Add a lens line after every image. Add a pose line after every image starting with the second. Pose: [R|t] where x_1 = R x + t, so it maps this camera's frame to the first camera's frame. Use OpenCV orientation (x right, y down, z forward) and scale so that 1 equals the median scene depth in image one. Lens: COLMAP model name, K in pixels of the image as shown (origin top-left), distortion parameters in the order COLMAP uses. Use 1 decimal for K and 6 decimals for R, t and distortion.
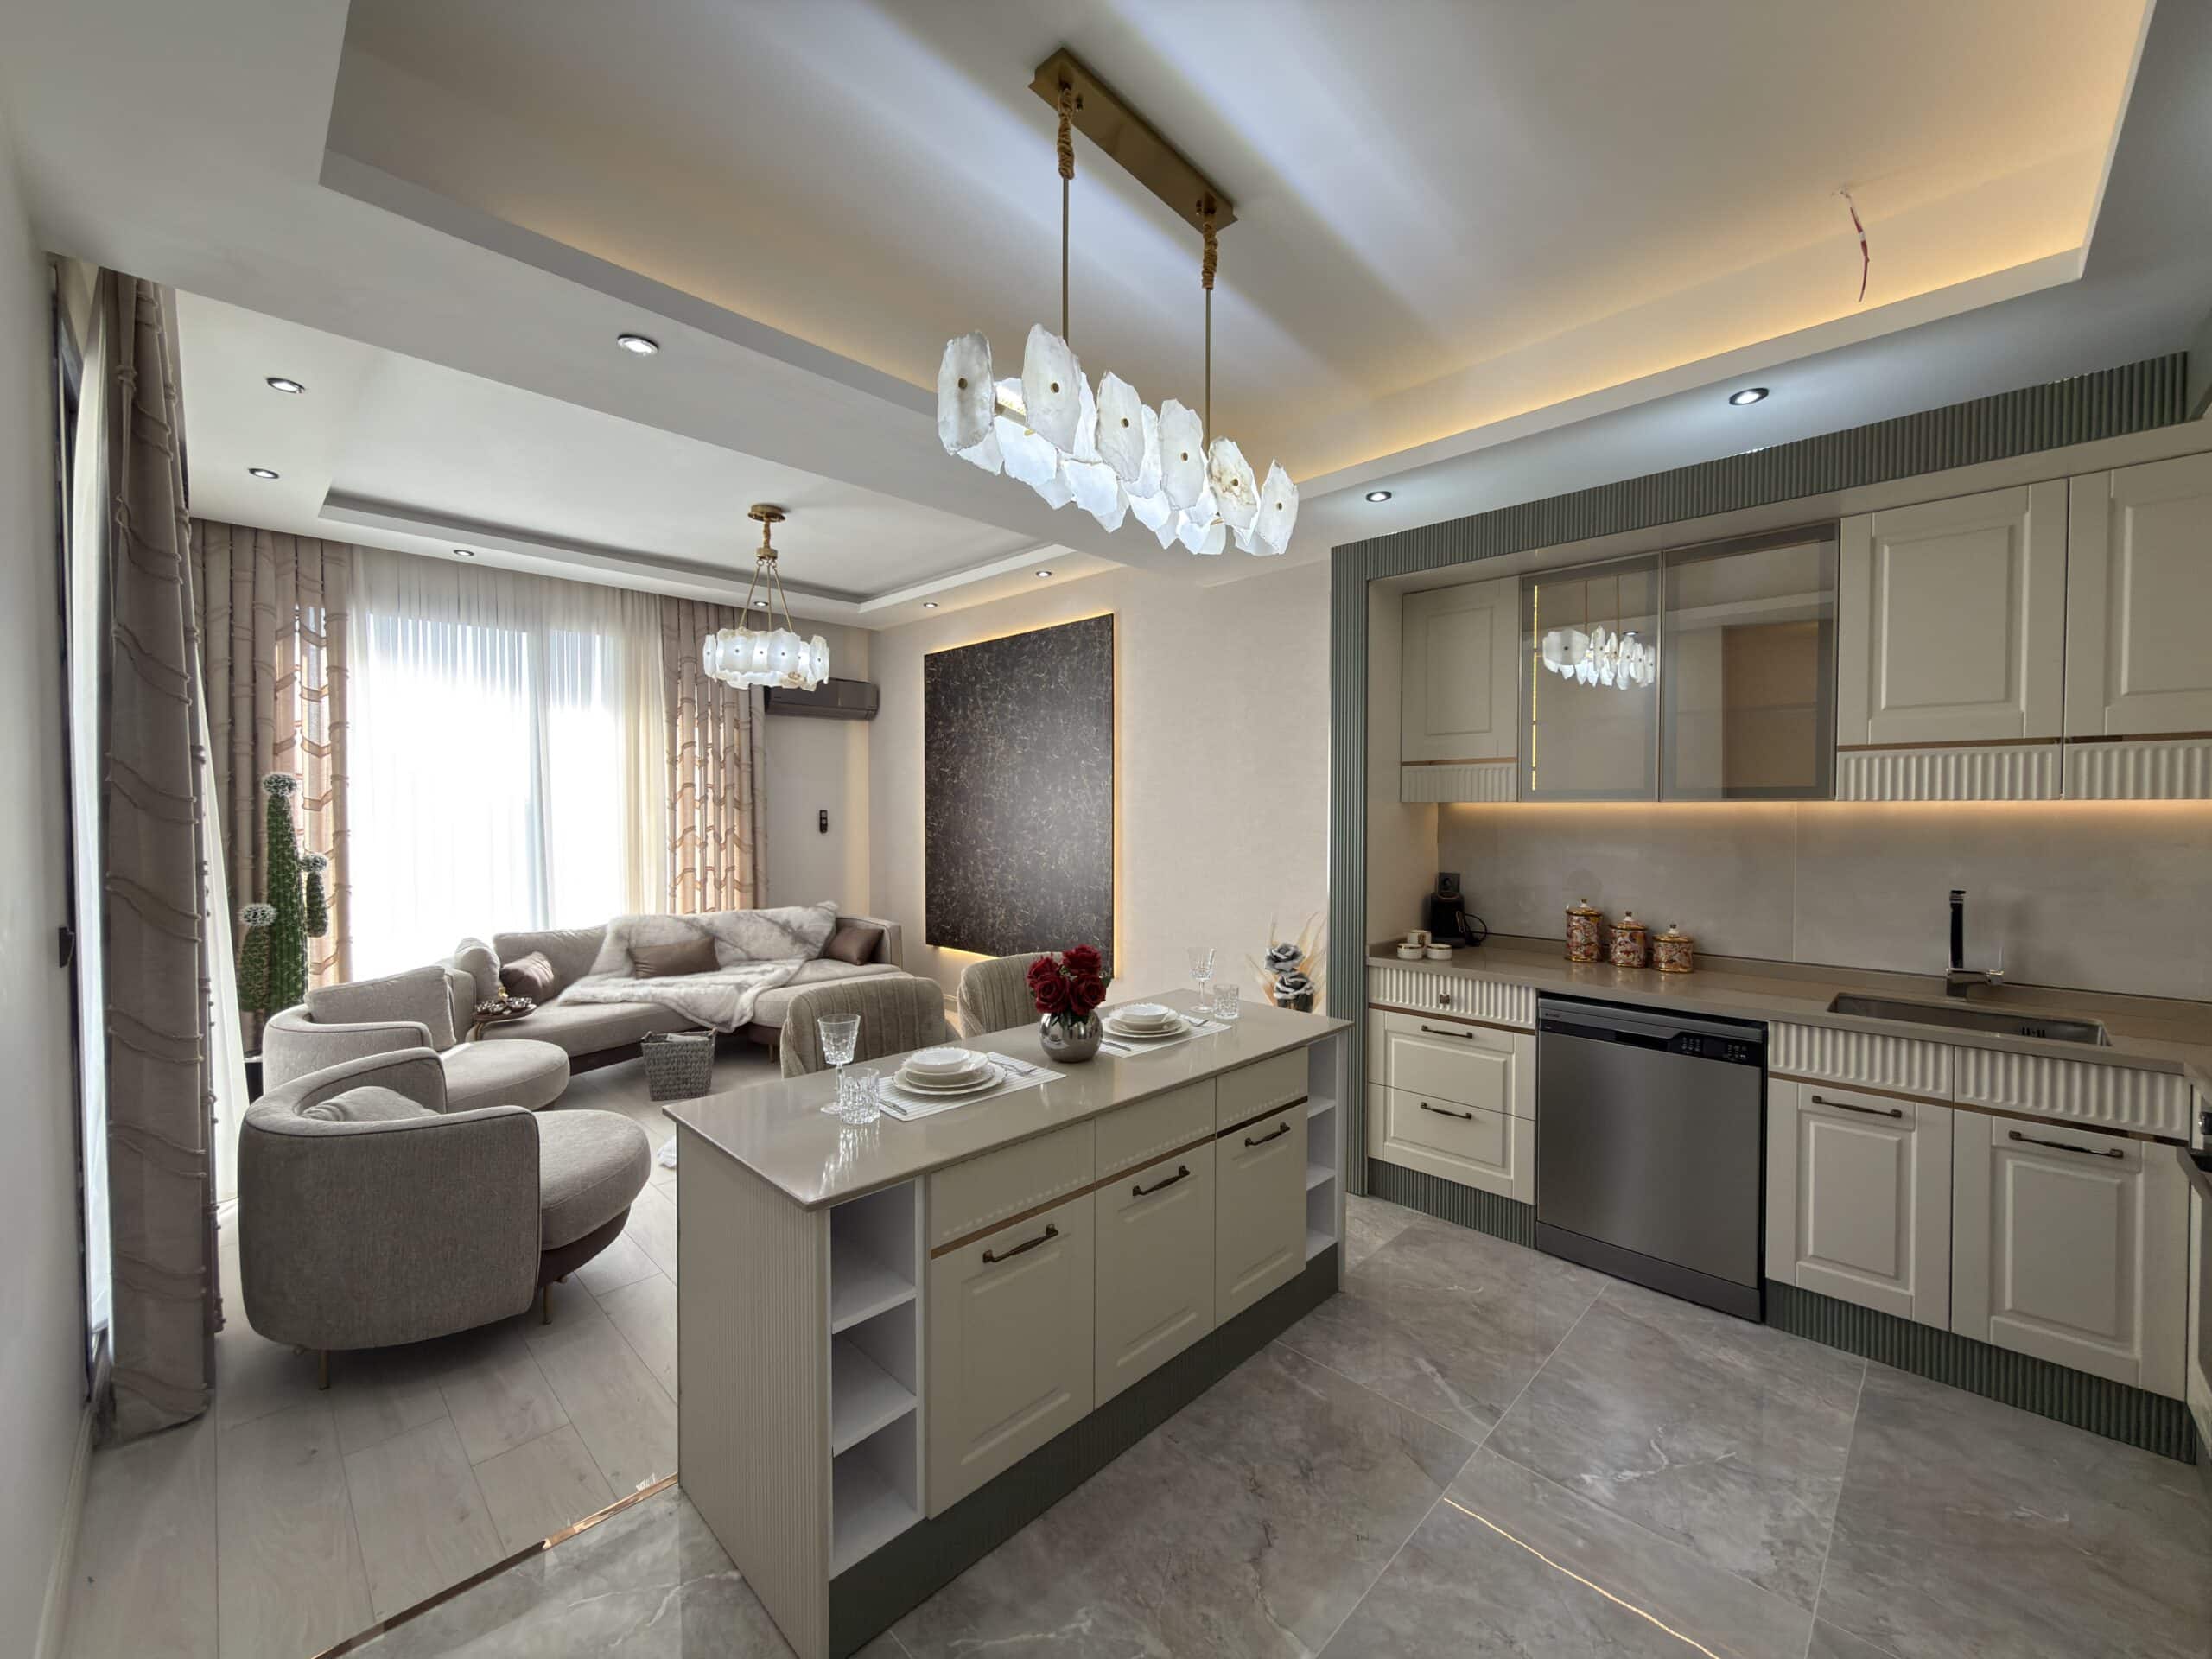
lens RADIAL K [[875.5, 0, 1108.7], [0, 875.5, 827.6], [0, 0, 1]] dist [0.000100, -0.000111]
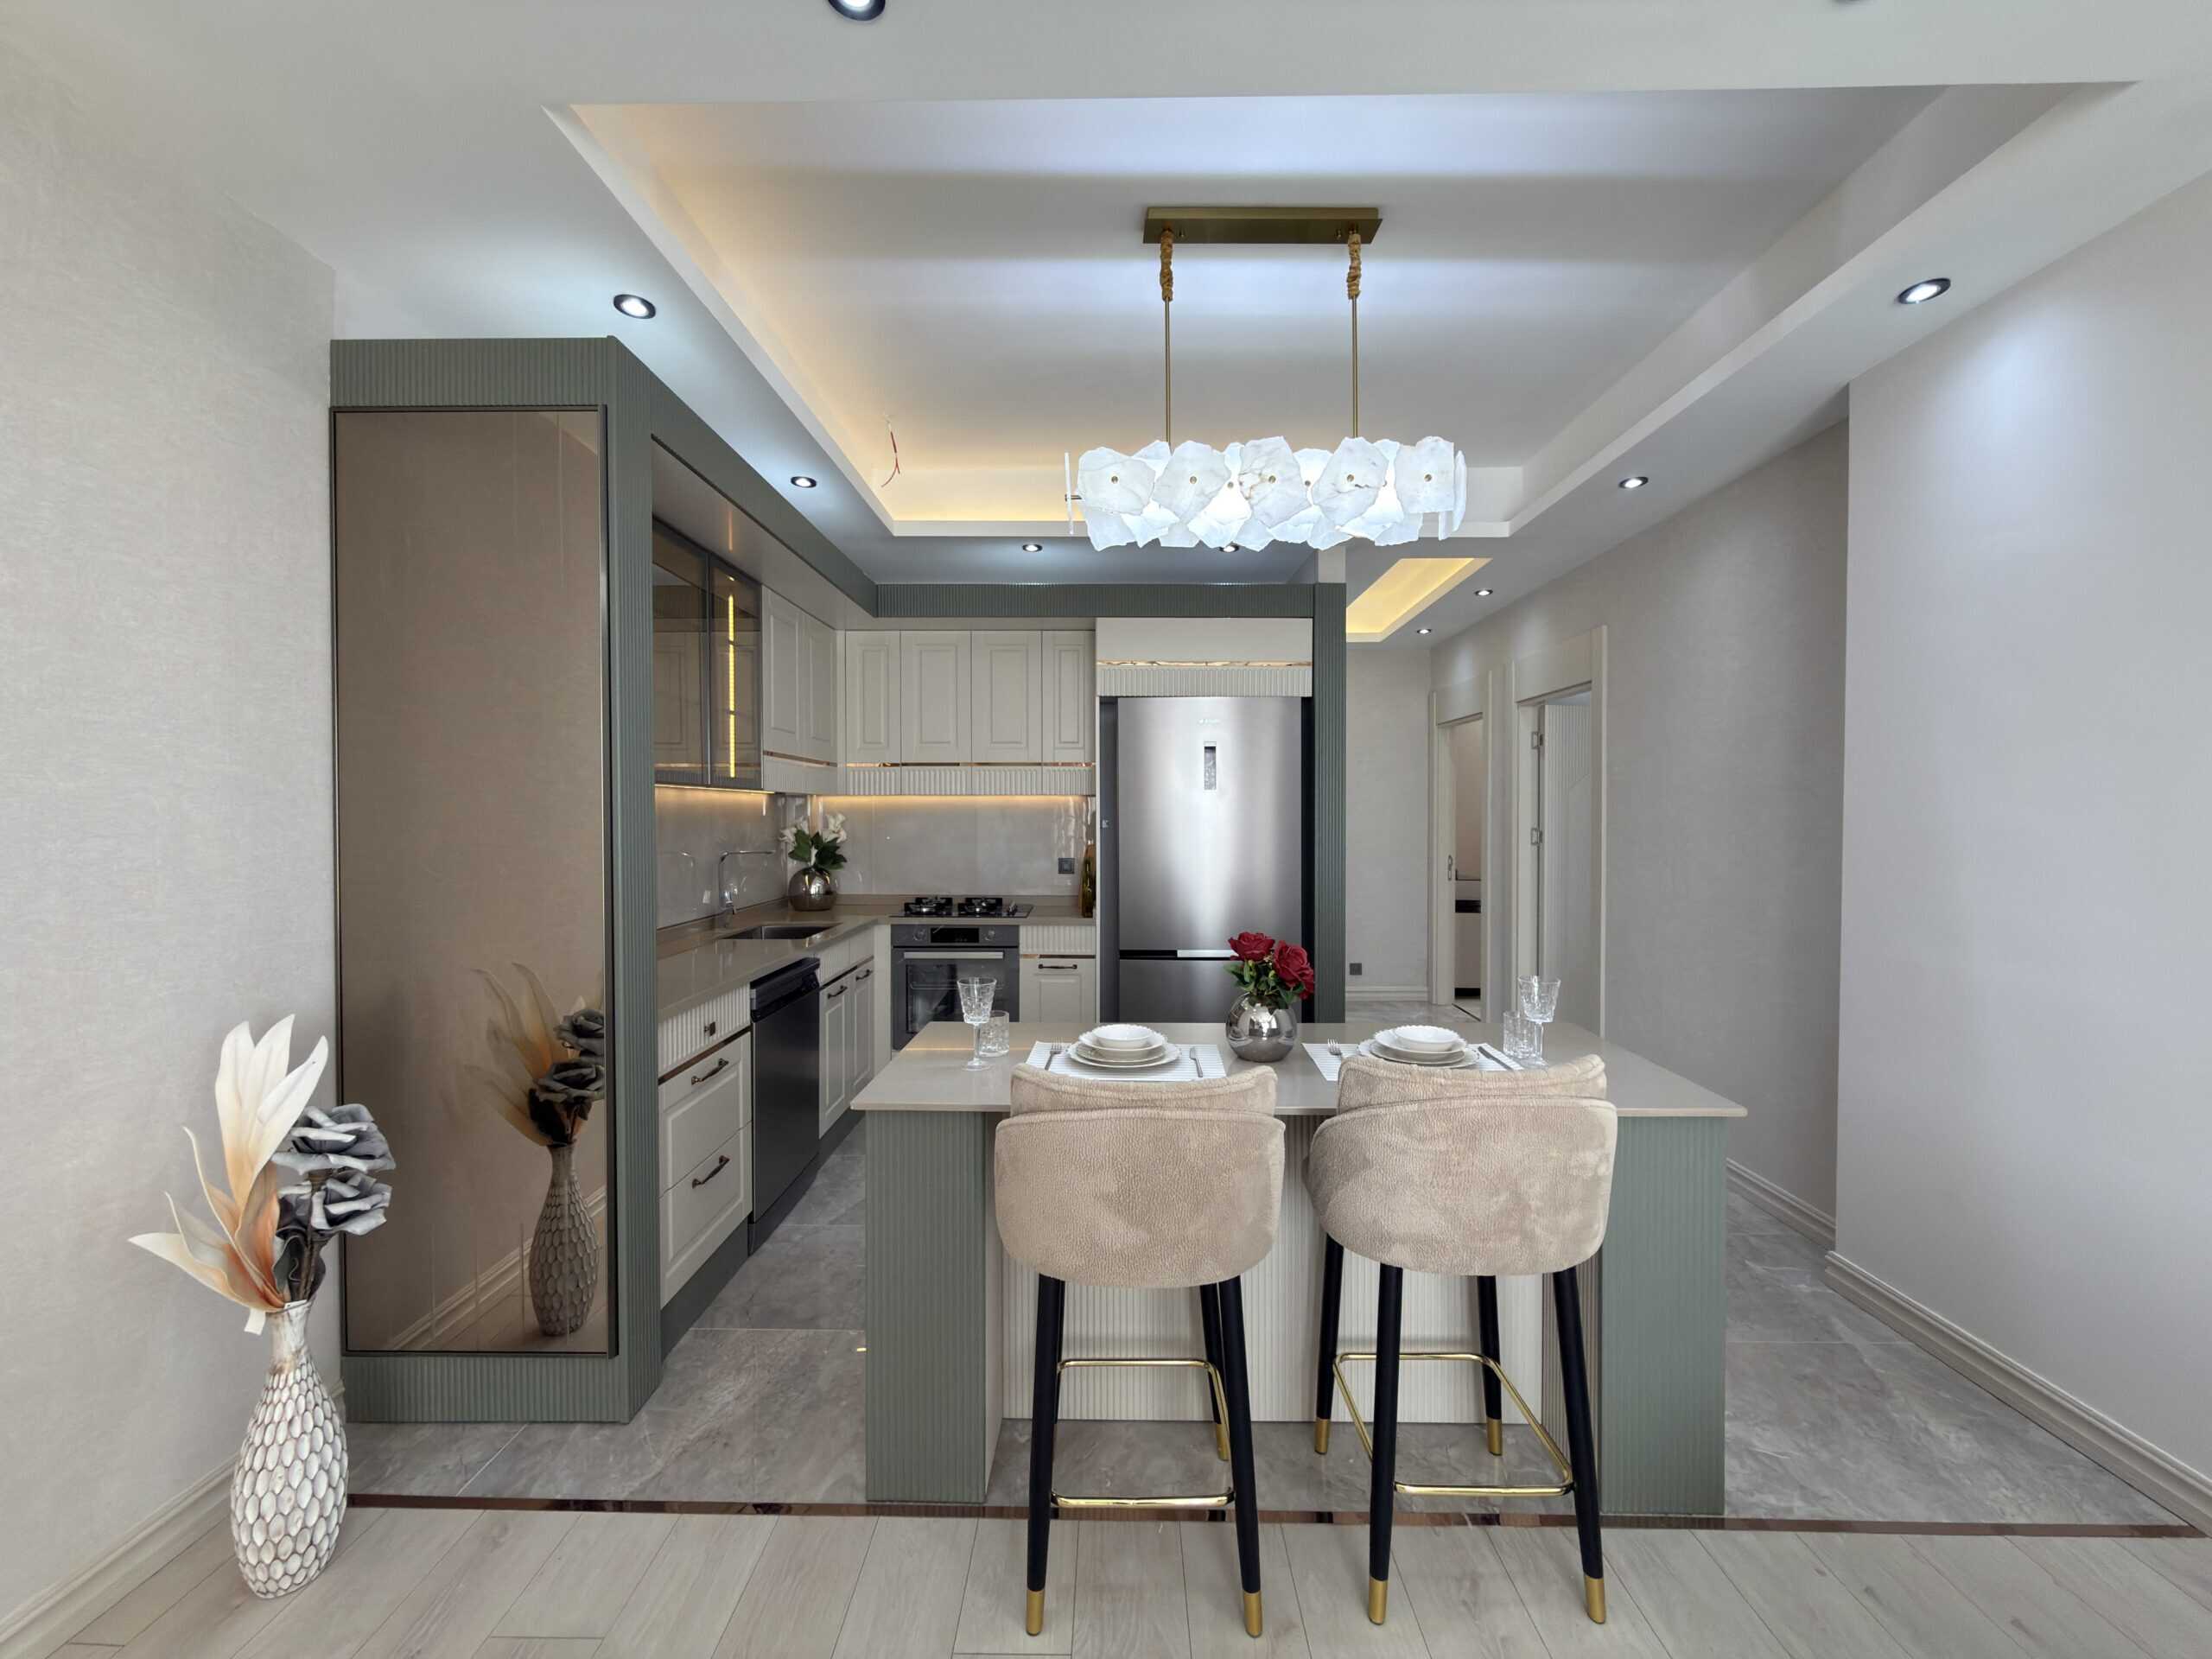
lens RADIAL K [[877.8, 0, 1107.8], [0, 877.8, 826.2], [0, 0, 1]] dist [0.001817, -0.000510]
pose [[-0.689465, -0.009438, 0.724258, -0.303396], [0.017251, 0.999417, 0.029446, -0.002862], [-0.724114, 0.032797, -0.688900, 0.891758]]
